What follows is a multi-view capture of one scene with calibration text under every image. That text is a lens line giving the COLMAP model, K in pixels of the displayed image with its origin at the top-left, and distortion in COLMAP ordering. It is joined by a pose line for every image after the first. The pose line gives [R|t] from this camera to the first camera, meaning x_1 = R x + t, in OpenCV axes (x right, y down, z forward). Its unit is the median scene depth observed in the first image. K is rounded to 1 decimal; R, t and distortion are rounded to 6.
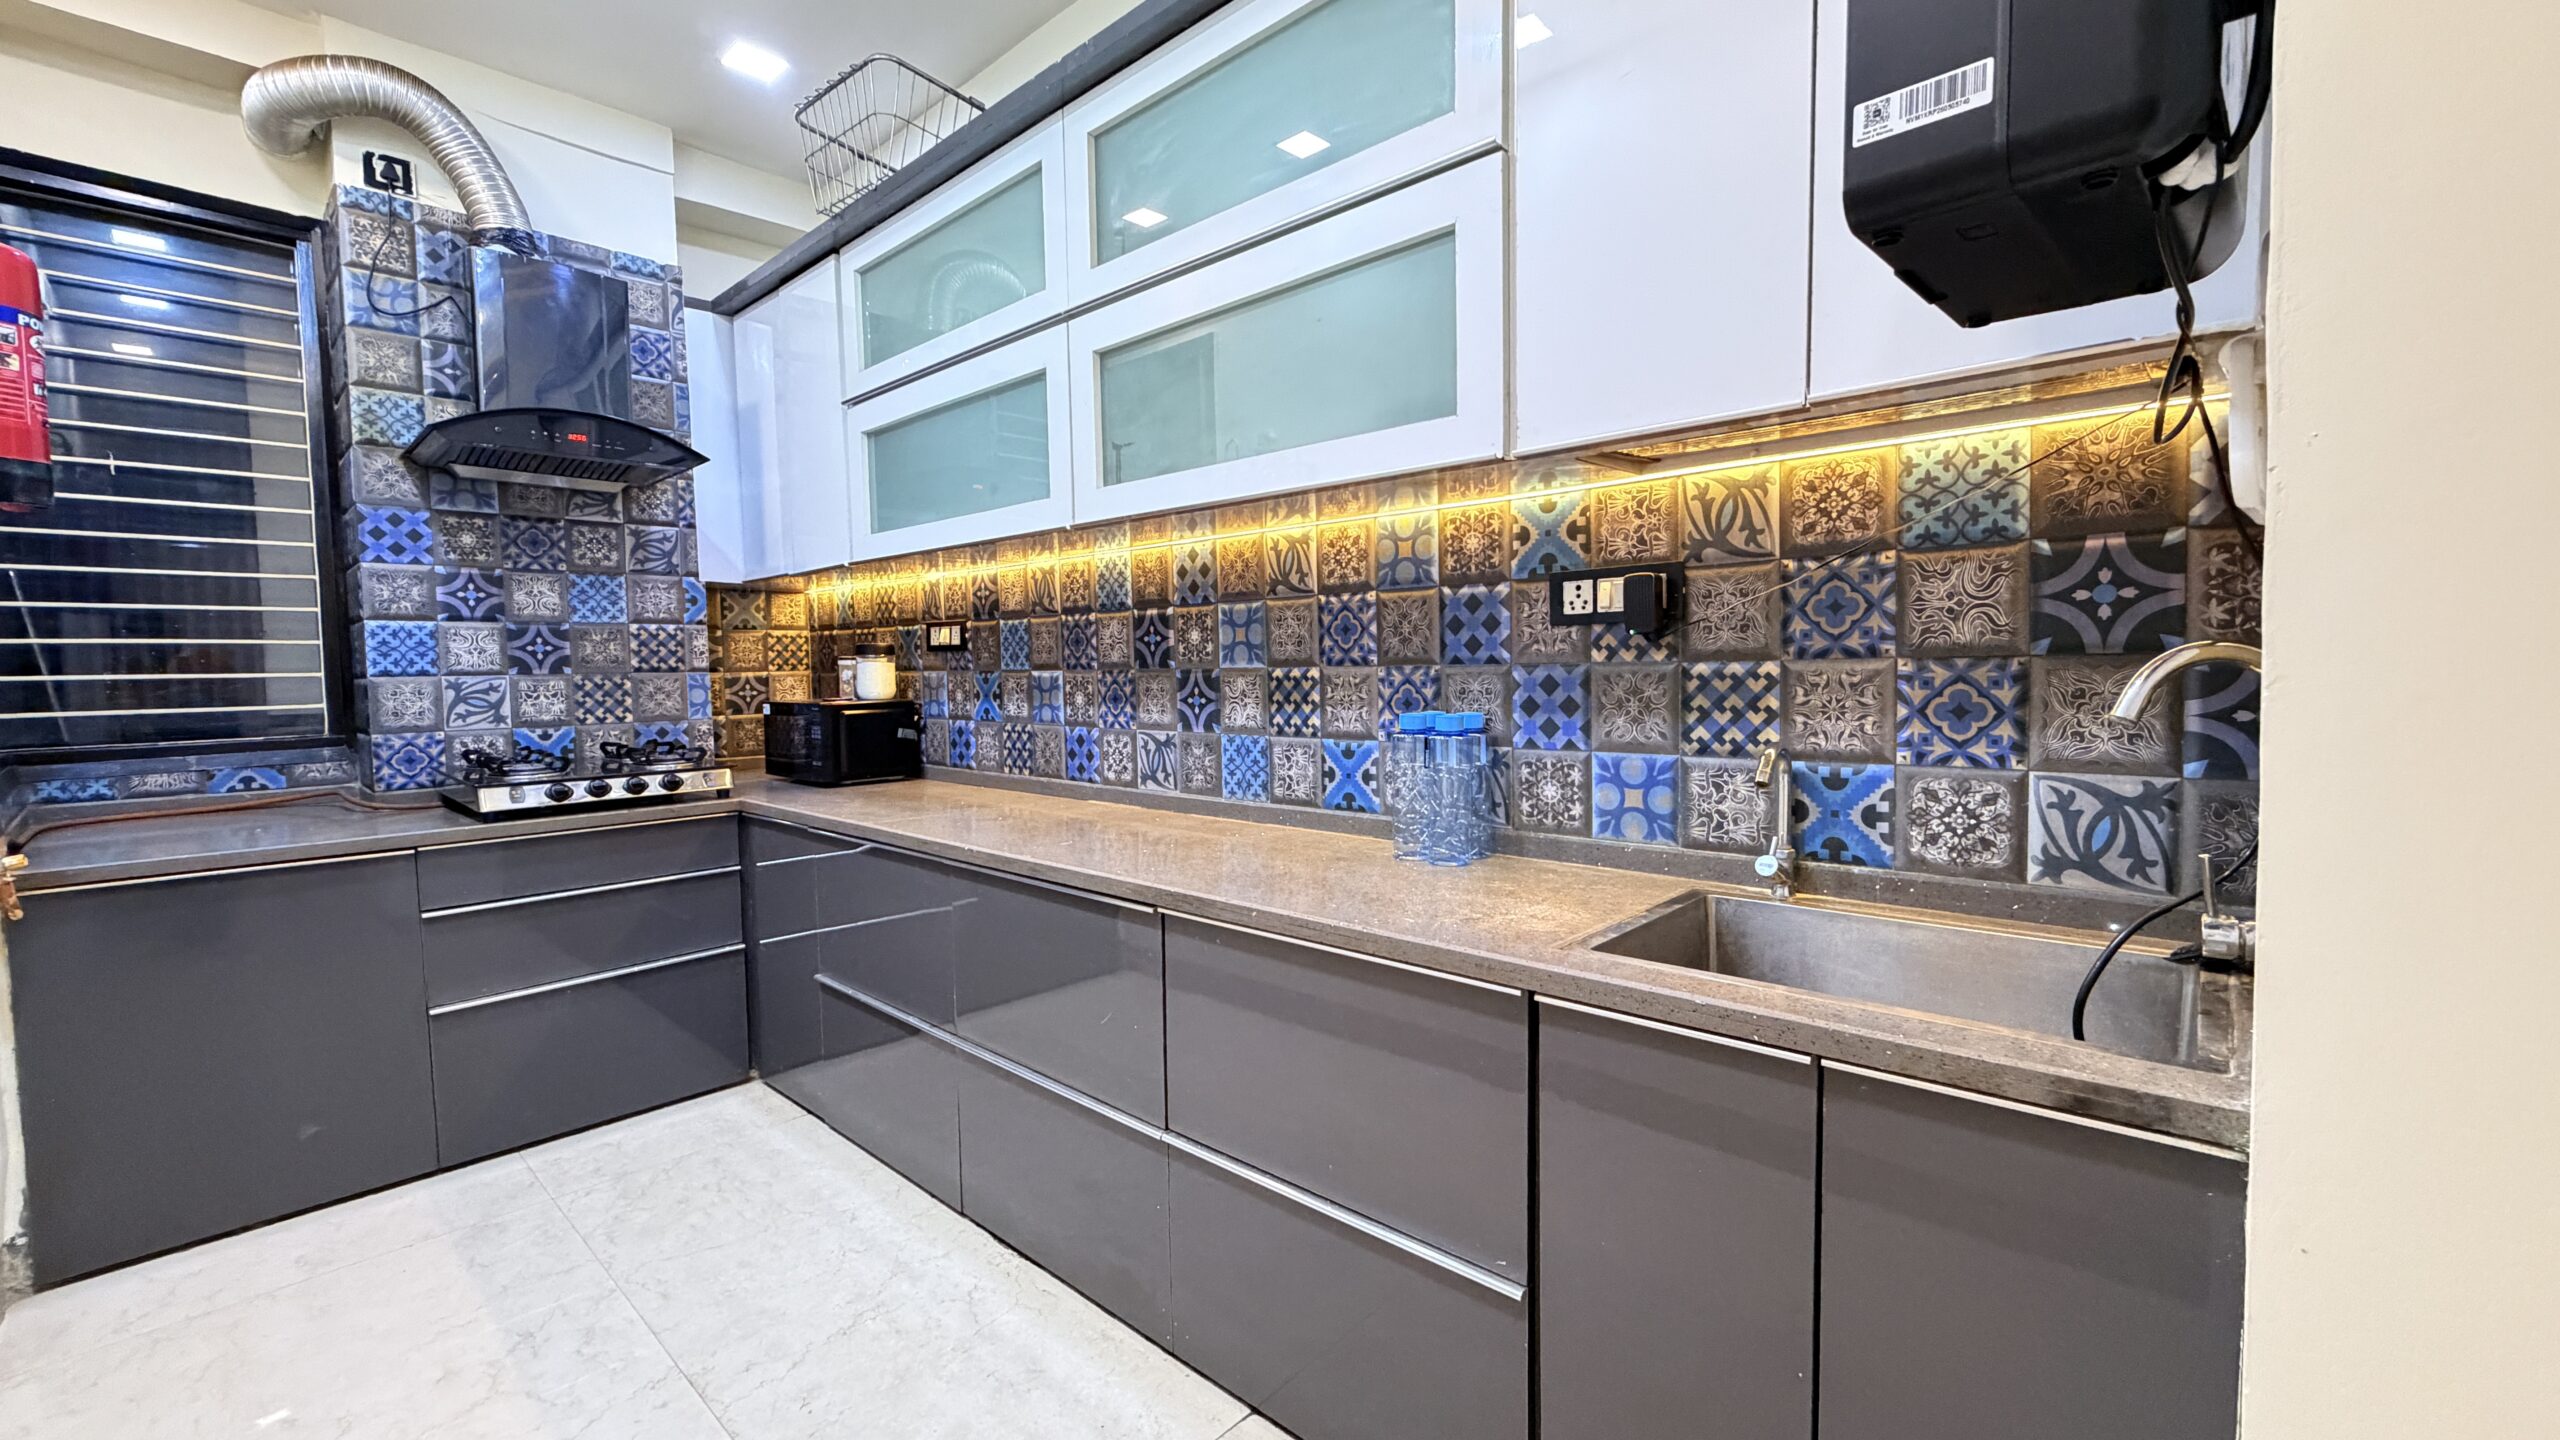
lens RADIAL K [[1021.0, 0, 1292.5], [0, 1021.0, 699.2], [0, 0, 1]] dist [-0.002492, 0.000610]
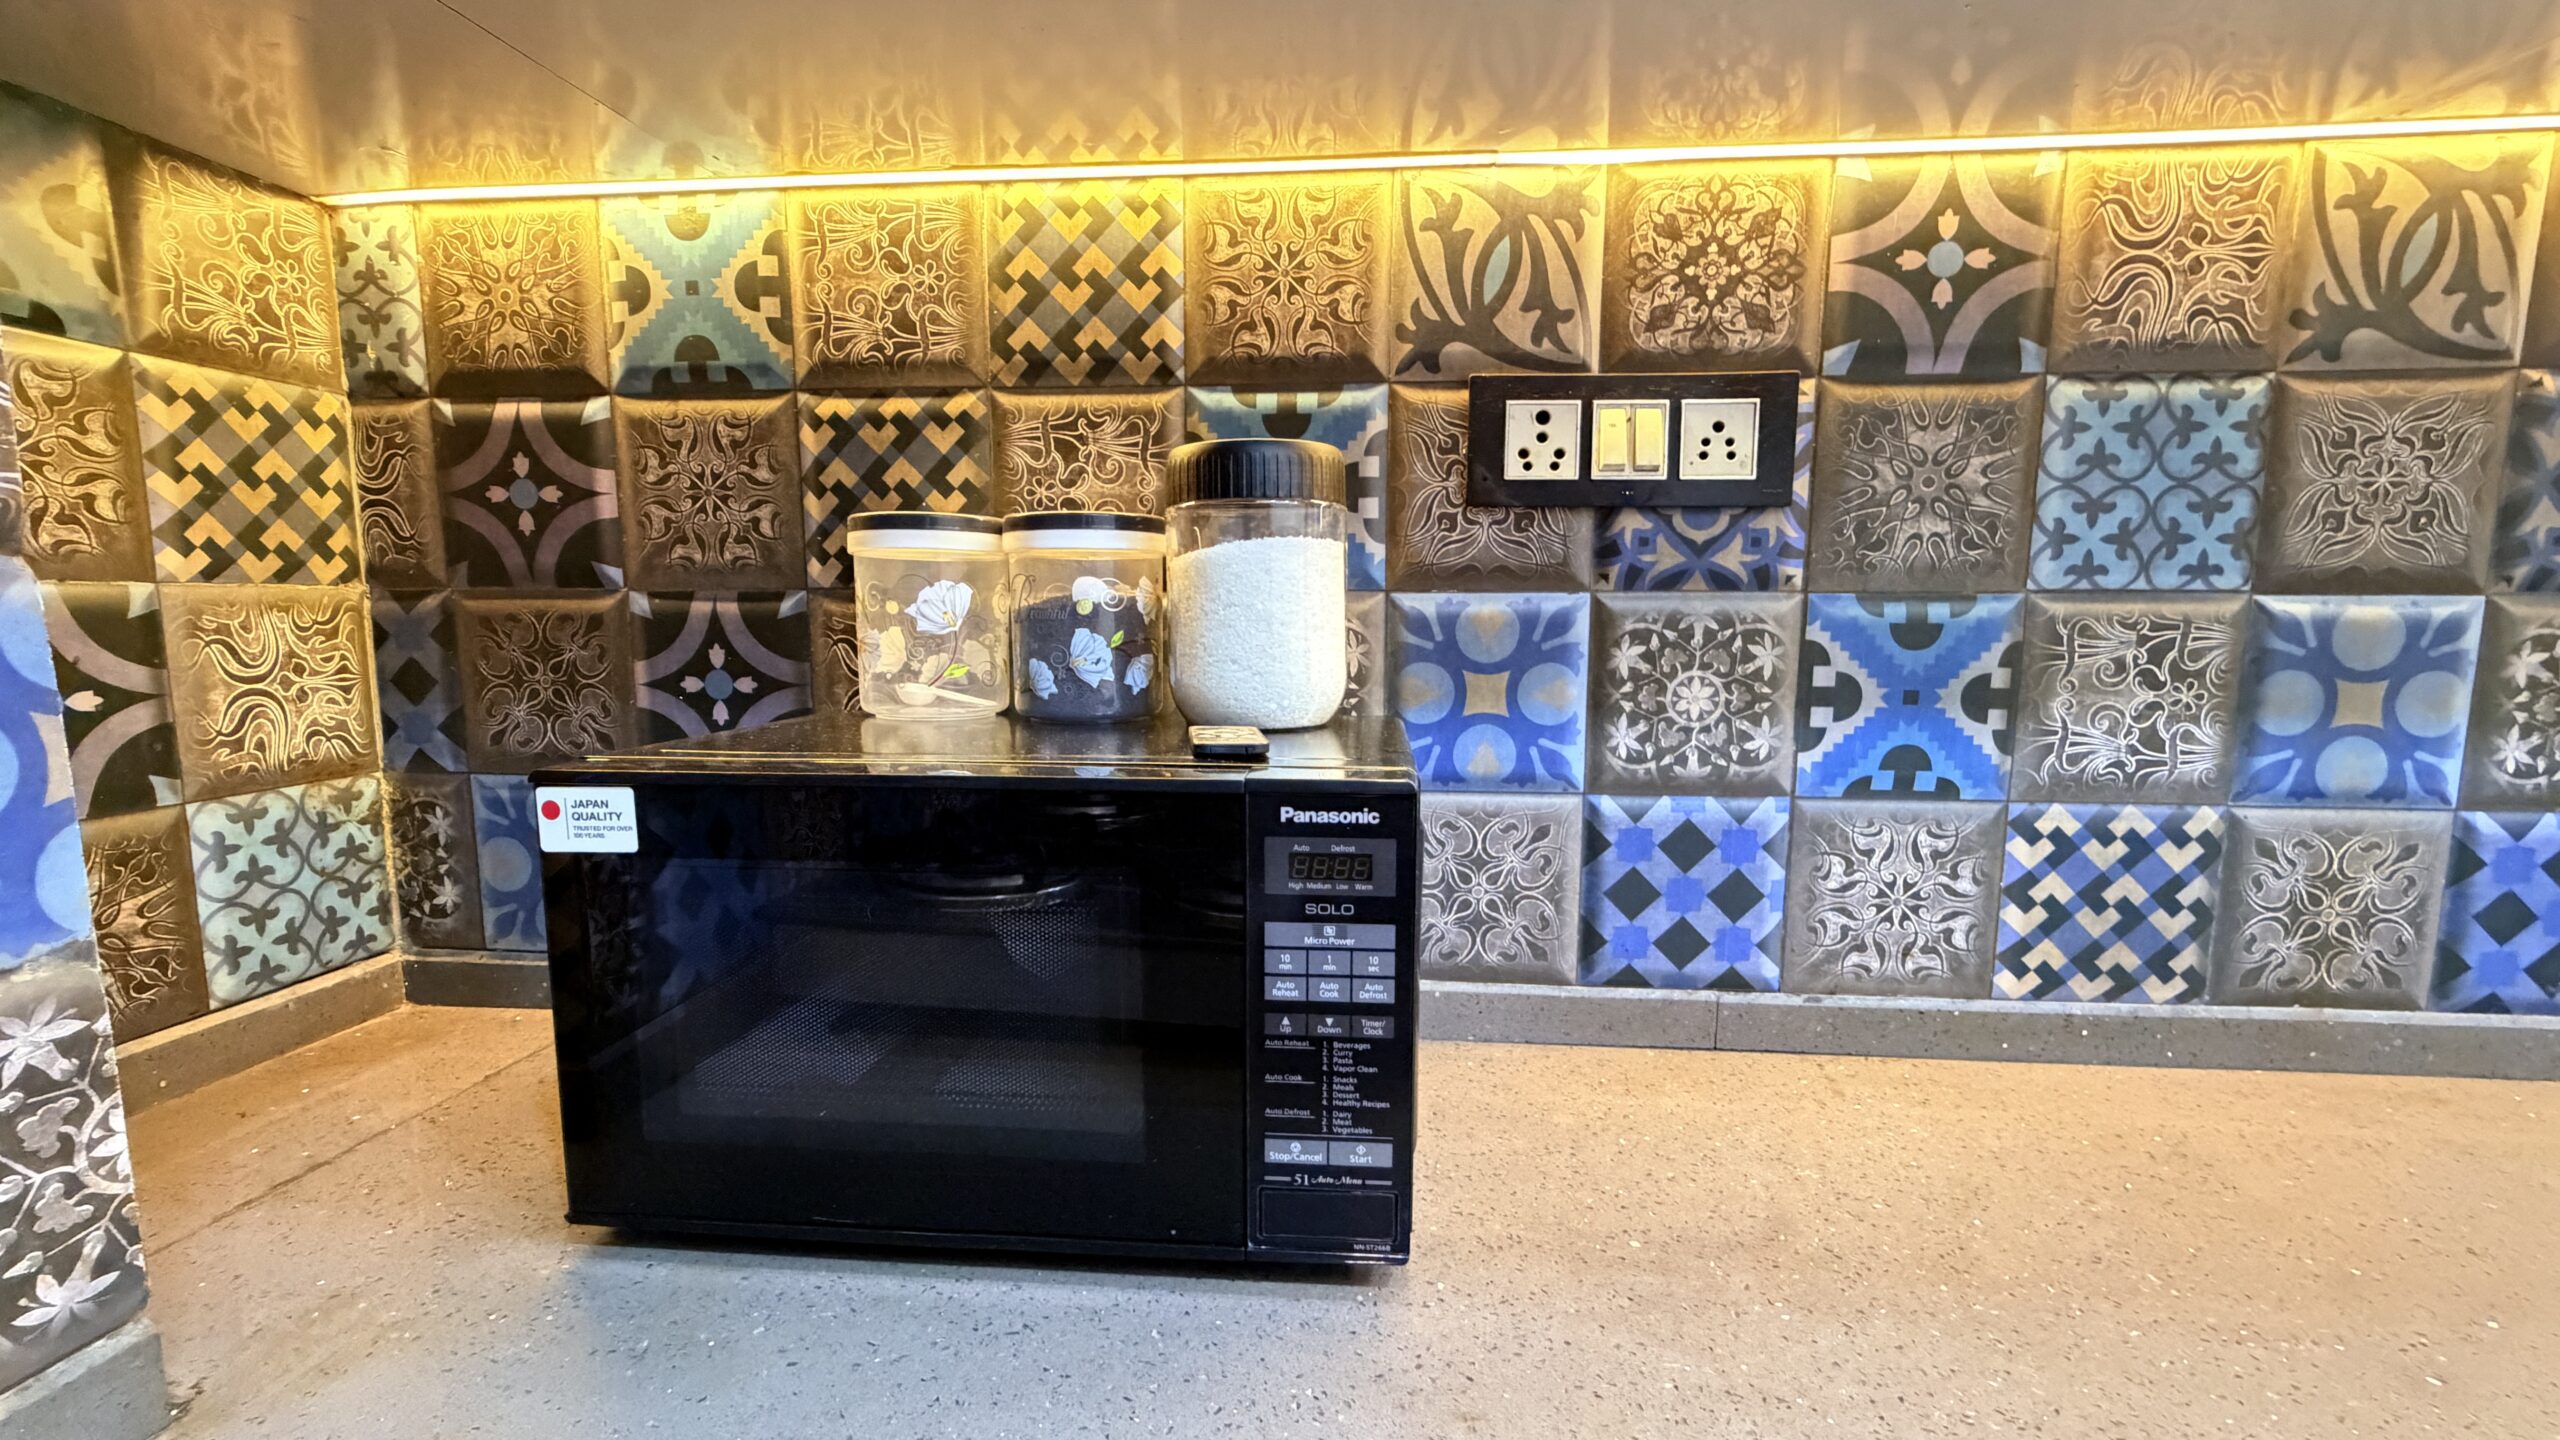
lens RADIAL K [[1021.0, 0, 1258.9], [0, 1021.0, 747.0], [0, 0, 1]] dist [-0.002492, 0.000610]
pose [[0.800491, -0.051334, 0.597142, -0.736448], [0.007690, 0.997123, 0.075410, -0.014037], [-0.599295, -0.055773, 0.798583, 1.154890]]
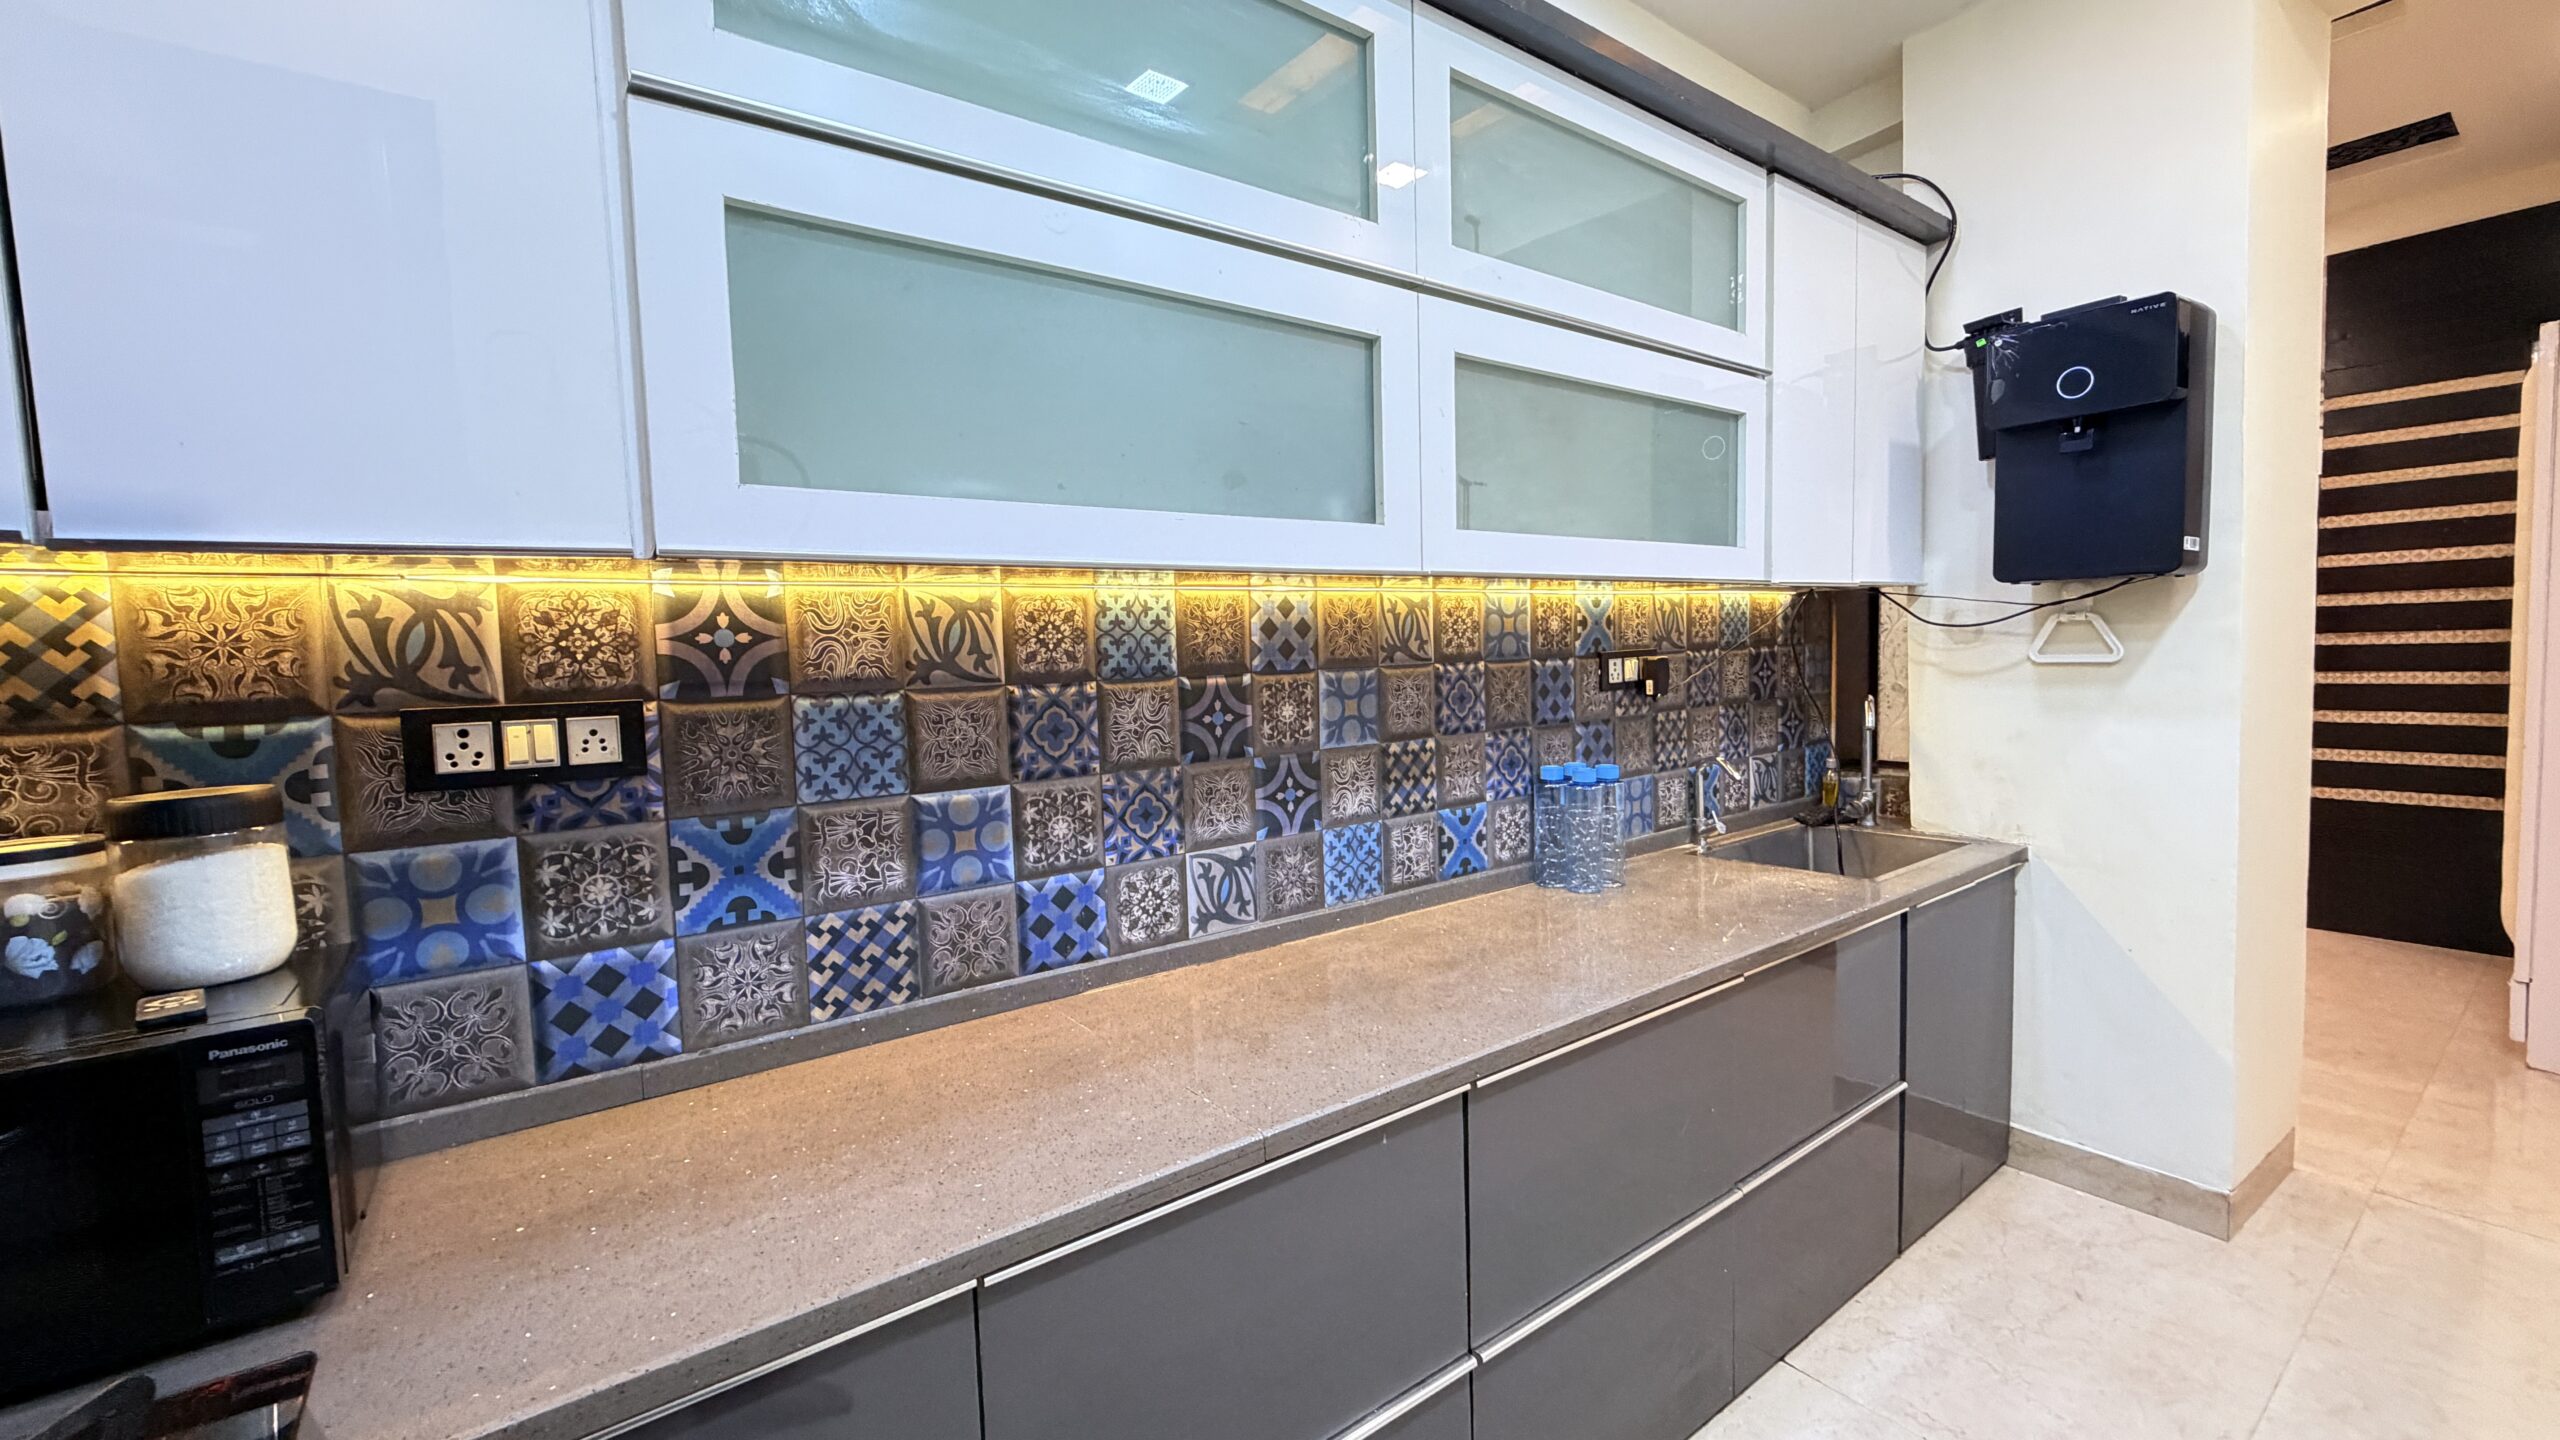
lens RADIAL K [[1021.0, 0, 1276.1], [0, 1021.0, 714.1], [0, 0, 1]] dist [-0.002492, 0.000610]
pose [[0.200381, -0.047672, 0.978558, -0.877526], [0.068409, 0.997058, 0.034565, -0.089899], [-0.977327, 0.060016, 0.203052, 0.874073]]
